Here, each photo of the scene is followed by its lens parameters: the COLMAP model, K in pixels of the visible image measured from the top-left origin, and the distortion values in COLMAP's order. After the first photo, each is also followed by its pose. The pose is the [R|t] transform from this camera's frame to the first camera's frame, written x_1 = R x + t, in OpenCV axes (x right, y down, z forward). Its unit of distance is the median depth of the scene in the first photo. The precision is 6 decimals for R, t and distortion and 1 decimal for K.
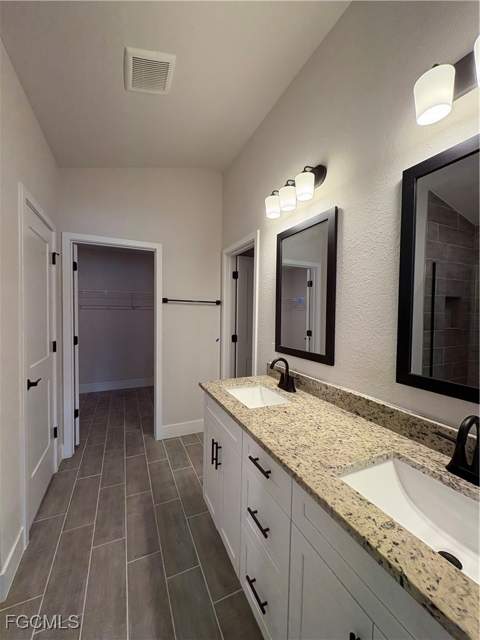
lens RADIAL K [[253.3, 0, 236.0], [0, 253.3, 321.0], [0, 0, 1]] dist [-0.006580, -0.000314]
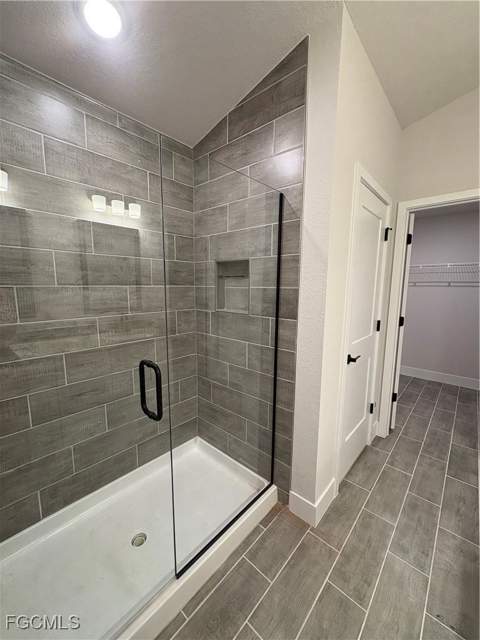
lens RADIAL K [[253.3, 0, 235.9], [0, 253.3, 323.8], [0, 0, 1]] dist [-0.006580, -0.000314]
pose [[0.391959, 0.116131, -0.912623, -0.032800], [-0.025691, 0.992996, 0.115324, -0.005775], [0.919624, -0.021756, 0.392197, 0.094306]]
